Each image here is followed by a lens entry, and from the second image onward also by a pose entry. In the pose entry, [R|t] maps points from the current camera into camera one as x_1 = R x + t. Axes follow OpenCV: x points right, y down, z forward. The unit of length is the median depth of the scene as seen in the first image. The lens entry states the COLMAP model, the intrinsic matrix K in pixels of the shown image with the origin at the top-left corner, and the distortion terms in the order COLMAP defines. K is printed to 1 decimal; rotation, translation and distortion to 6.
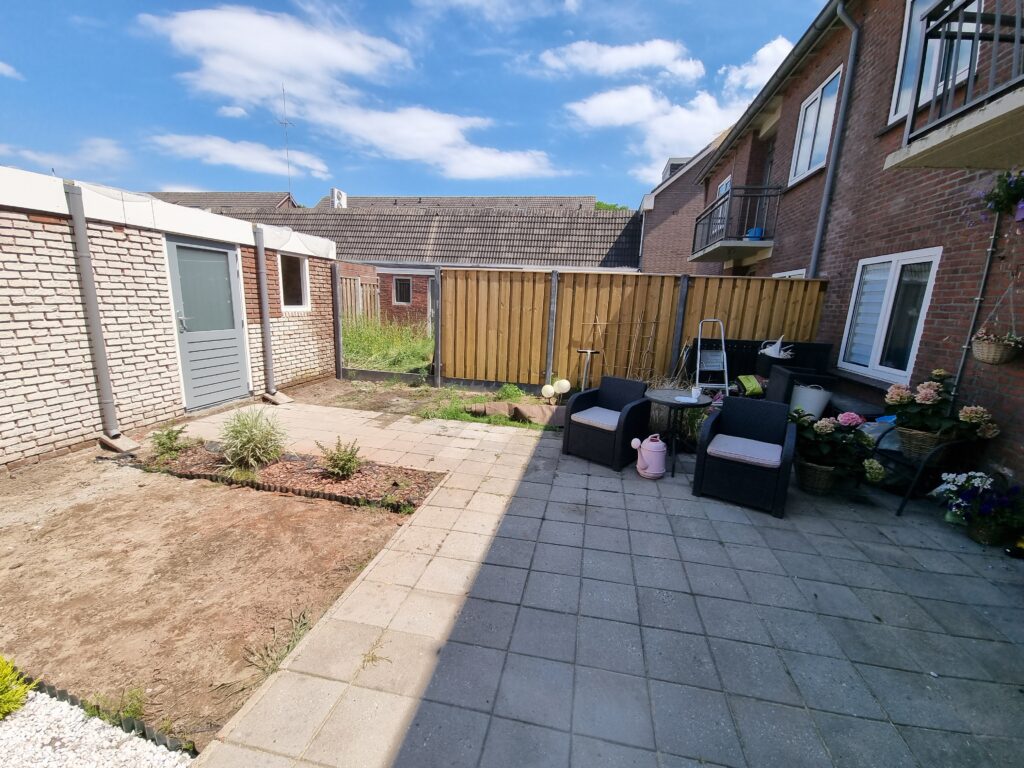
lens RADIAL K [[414.8, 0, 514.0], [0, 414.8, 387.9], [0, 0, 1]] dist [0.008803, -0.005102]
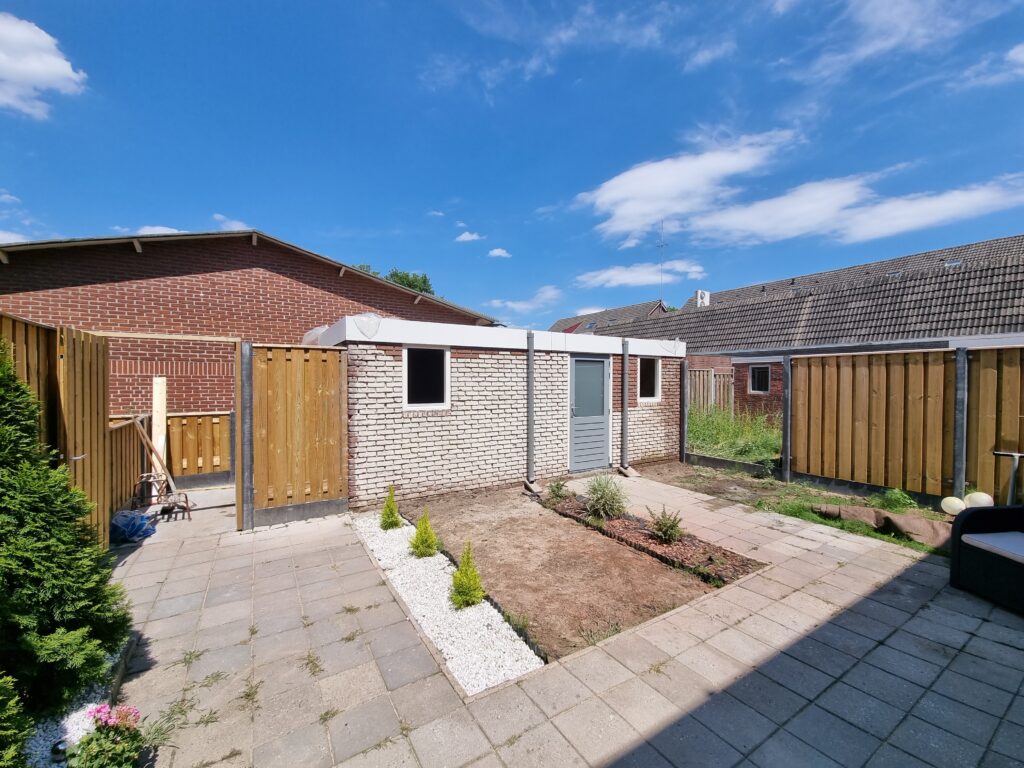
lens RADIAL K [[414.8, 0, 513.9], [0, 414.8, 390.8], [0, 0, 1]] dist [0.008803, -0.005102]
pose [[0.684151, -0.025981, -0.728877, 0.135920], [-0.122751, 0.981008, -0.150187, 0.021378], [0.718936, 0.192221, 0.667968, -0.147871]]
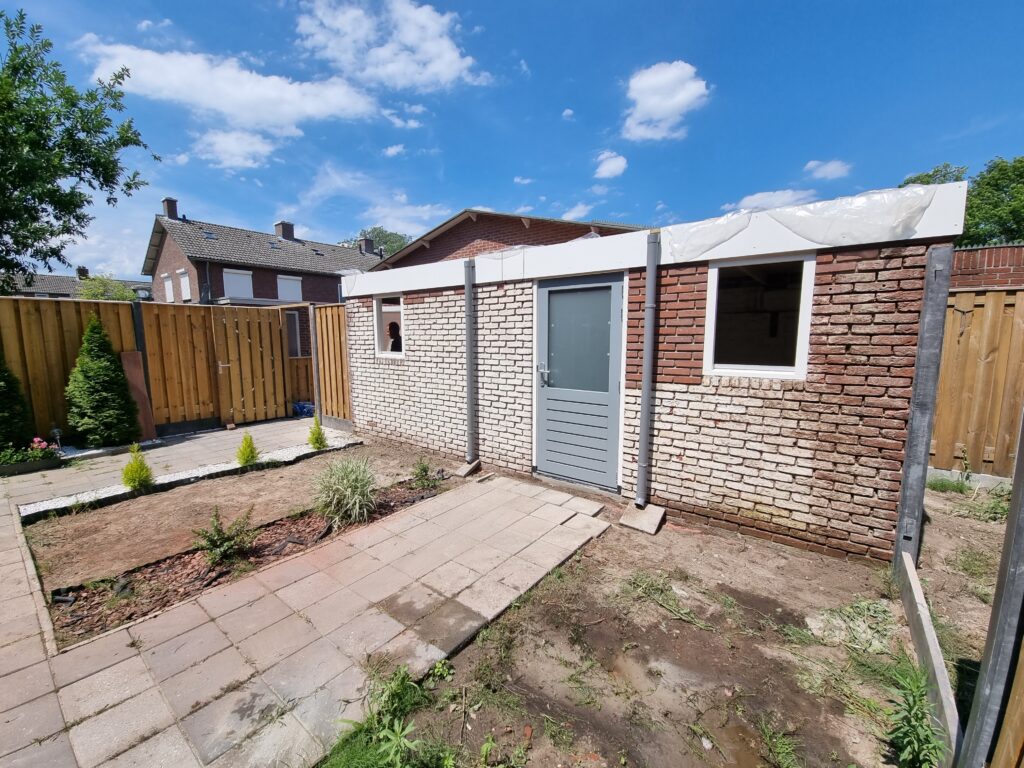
lens RADIAL K [[414.8, 0, 514.3], [0, 414.8, 387.3], [0, 0, 1]] dist [0.008803, -0.005102]
pose [[-0.437287, 0.067125, -0.896813, 0.036231], [-0.205439, 0.963387, 0.172280, -0.300559], [0.875543, 0.259576, -0.407487, 1.445425]]
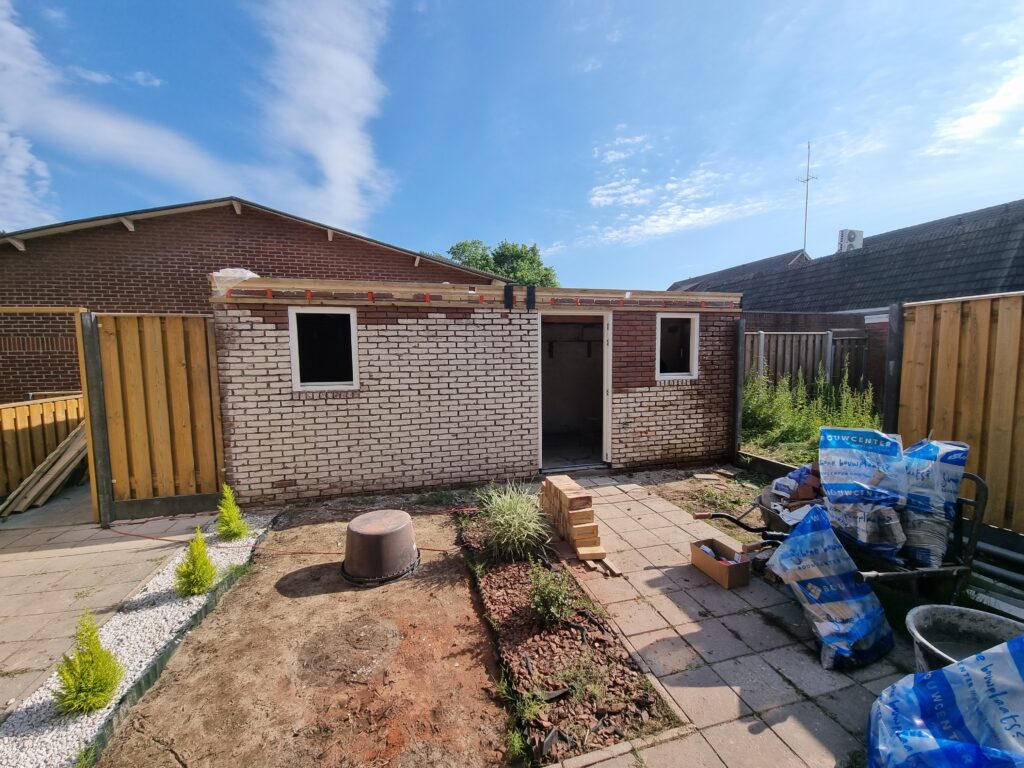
lens RADIAL K [[414.8, 0, 512.9], [0, 414.8, 389.0], [0, 0, 1]] dist [0.008803, -0.005102]
pose [[0.445447, 0.028193, -0.894865, 0.149898], [-0.155570, 0.986737, -0.046352, -0.108066], [0.881689, 0.159862, 0.443925, 0.479425]]
